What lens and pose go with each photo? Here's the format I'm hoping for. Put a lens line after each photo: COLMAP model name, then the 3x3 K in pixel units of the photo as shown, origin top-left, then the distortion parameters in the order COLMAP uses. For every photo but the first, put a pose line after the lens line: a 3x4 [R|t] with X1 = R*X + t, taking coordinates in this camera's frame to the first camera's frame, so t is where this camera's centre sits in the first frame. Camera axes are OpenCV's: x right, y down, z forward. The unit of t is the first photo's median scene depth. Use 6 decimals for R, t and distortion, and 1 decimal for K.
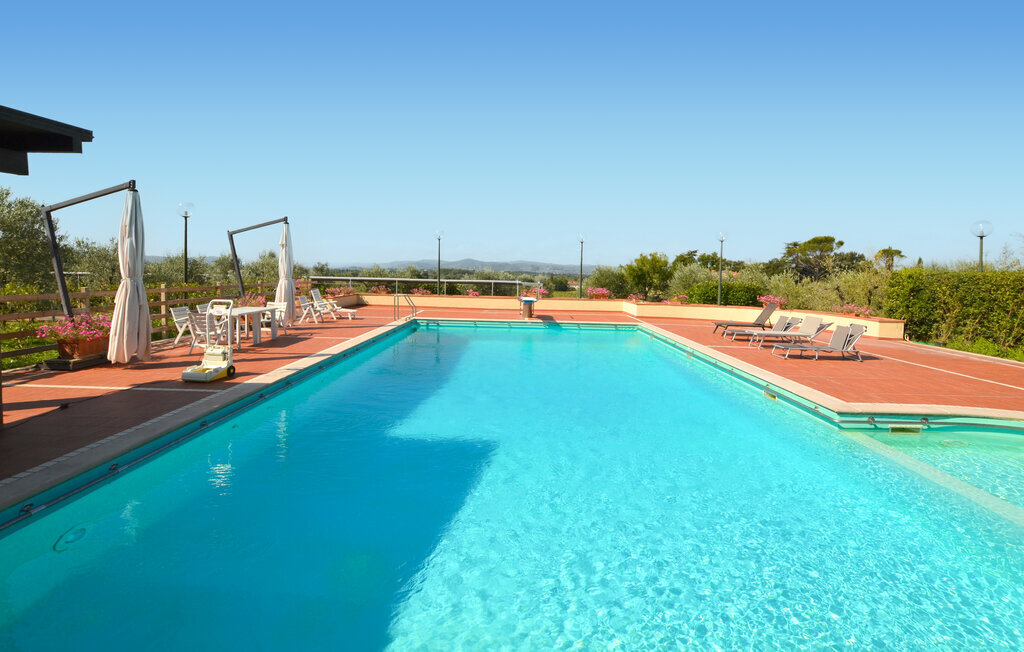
lens RADIAL K [[474.4, 0, 512.0], [0, 474.4, 326.0], [0, 0, 1]] dist [-0.001144, 0.000025]
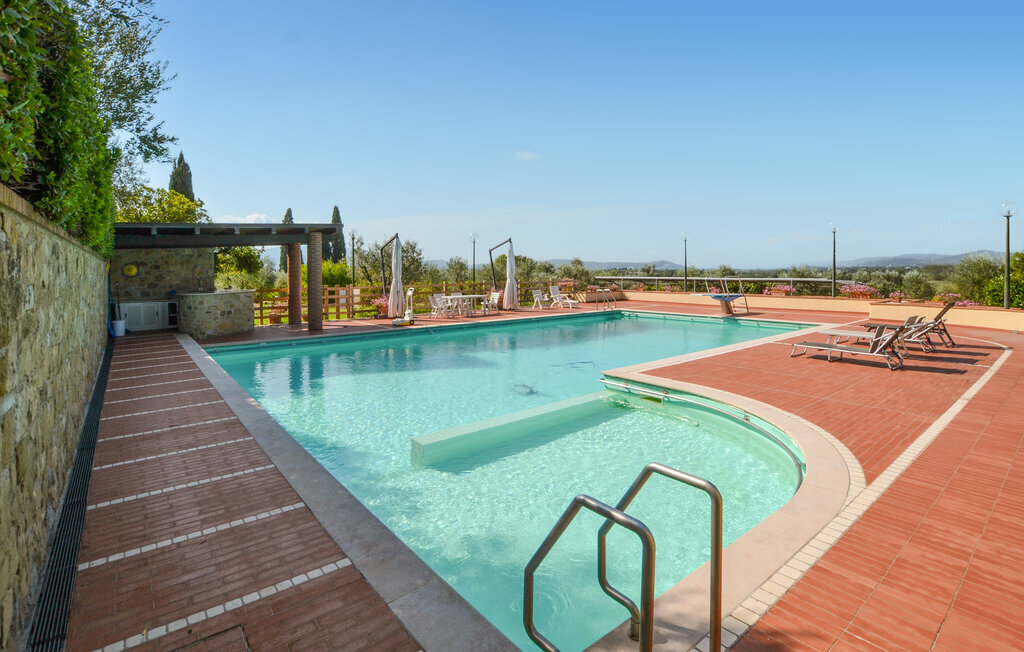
lens RADIAL K [[474.4, 0, 512.0], [0, 474.4, 326.0], [0, 0, 1]] dist [-0.001144, 0.000025]
pose [[0.653727, 0.063452, -0.754066, 0.506060], [-0.066868, 0.997424, 0.025960, 0.012232], [0.753770, 0.033452, 0.656286, -0.006252]]
